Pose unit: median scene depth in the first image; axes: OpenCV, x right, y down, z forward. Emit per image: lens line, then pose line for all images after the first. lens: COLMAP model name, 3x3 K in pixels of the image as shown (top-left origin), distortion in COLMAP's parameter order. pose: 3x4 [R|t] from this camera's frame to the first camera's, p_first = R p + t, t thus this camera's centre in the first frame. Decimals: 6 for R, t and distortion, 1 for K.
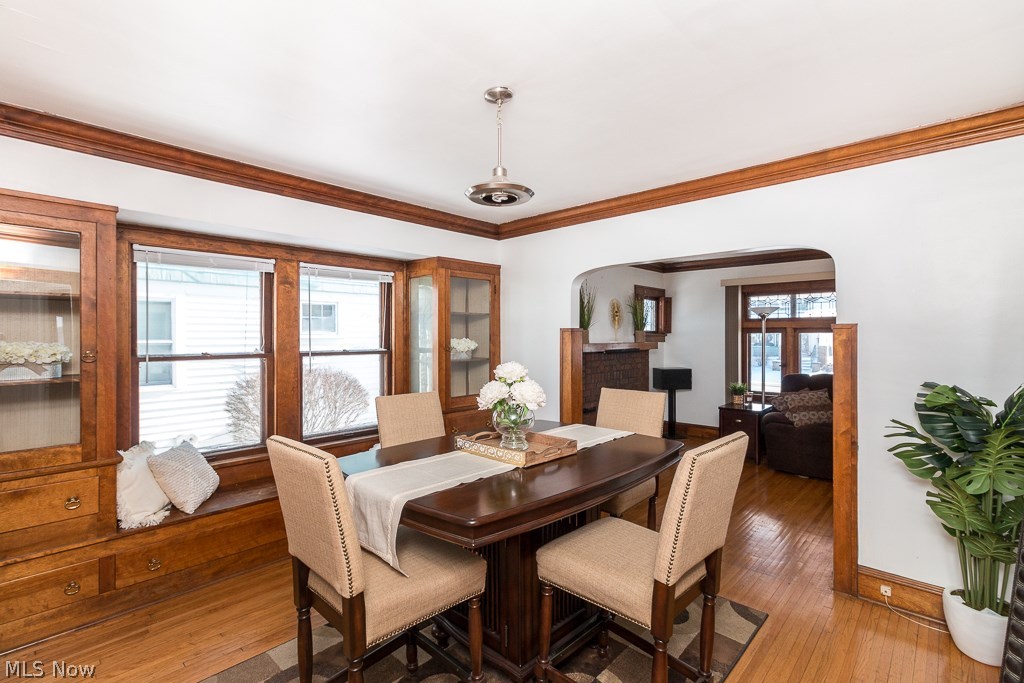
lens RADIAL K [[475.9, 0, 512.7], [0, 475.9, 331.4], [0, 0, 1]] dist [-0.000638, -0.000074]
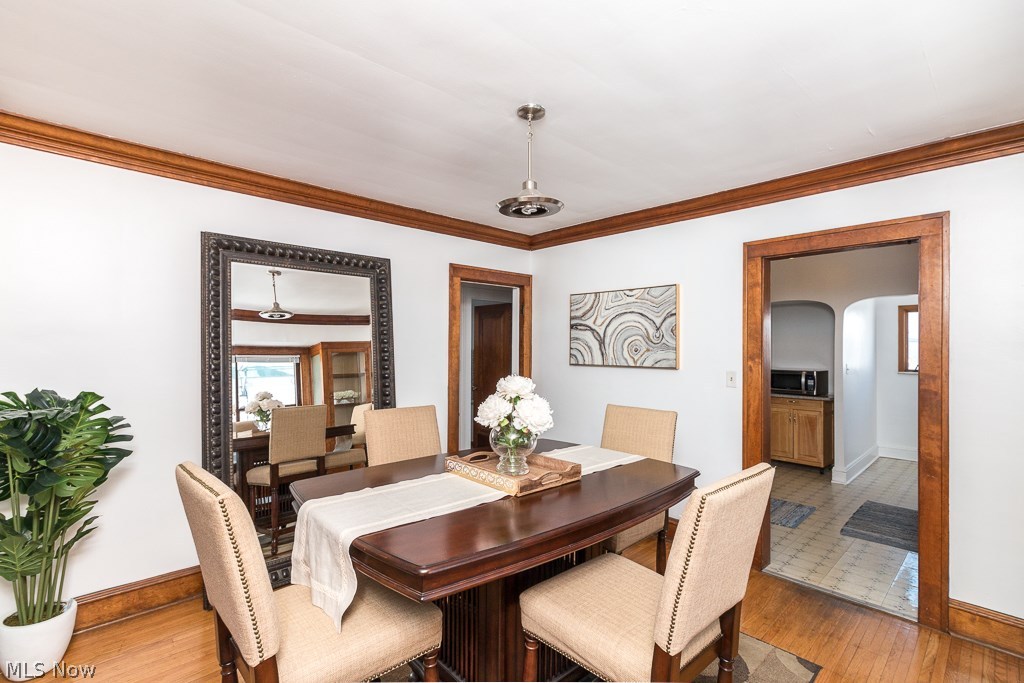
lens RADIAL K [[471.0, 0, 510.7], [0, 471.0, 314.3], [0, 0, 1]] dist [-0.020896, -0.000024]
pose [[0.997020, 0.010137, -0.076473, 0.065139], [-0.014688, 0.998139, -0.059190, -0.001647], [0.075731, 0.060137, 0.995313, 0.085009]]
